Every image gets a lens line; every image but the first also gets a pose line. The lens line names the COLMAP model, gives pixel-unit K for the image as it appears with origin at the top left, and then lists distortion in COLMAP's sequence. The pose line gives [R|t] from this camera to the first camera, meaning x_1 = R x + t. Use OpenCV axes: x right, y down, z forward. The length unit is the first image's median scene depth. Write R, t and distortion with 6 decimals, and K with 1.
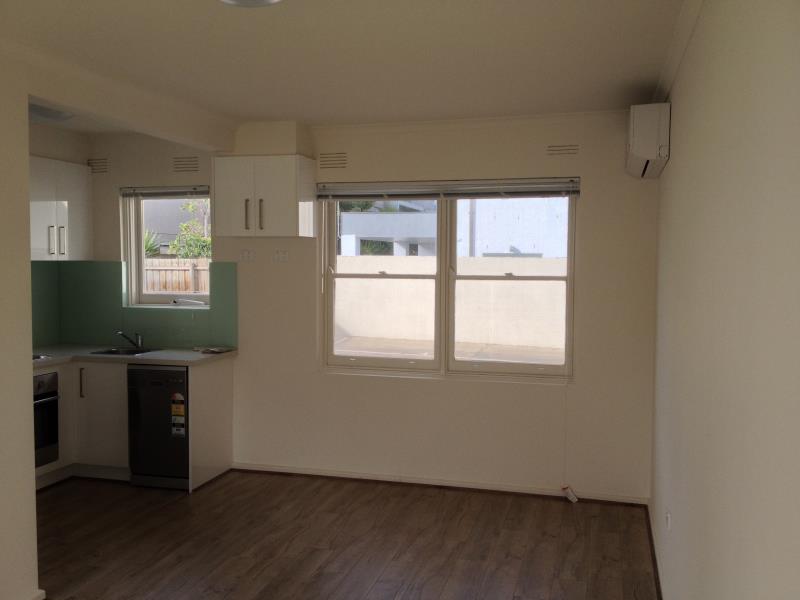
lens RADIAL K [[749.7, 0, 401.1], [0, 749.7, 300.2], [0, 0, 1]] dist [0.050024, 0.000000]
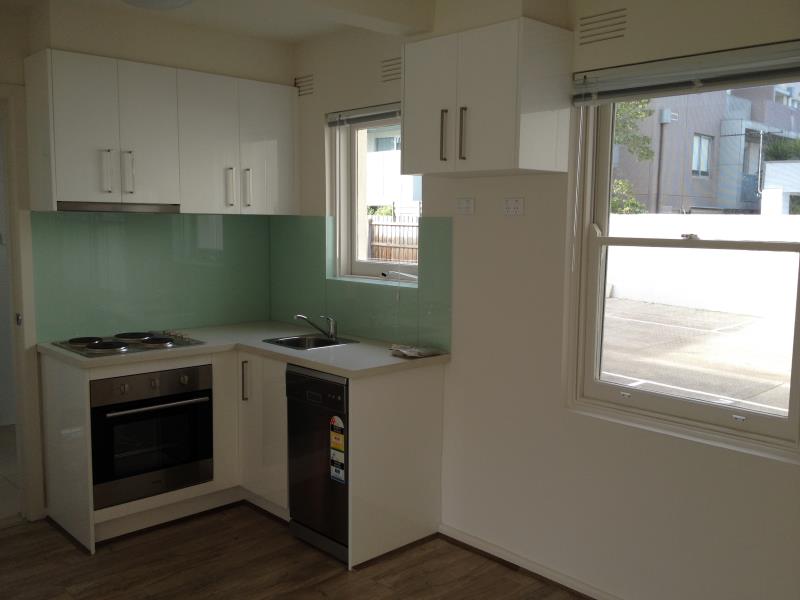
lens RADIAL K [[749.7, 0, 399.0], [0, 749.7, 299.7], [0, 0, 1]] dist [0.050024, 0.000000]
pose [[0.851816, 0.060162, -0.520375, 0.079551], [-0.034772, 0.997686, 0.058426, -0.016962], [0.522686, -0.031674, 0.851937, 0.451729]]
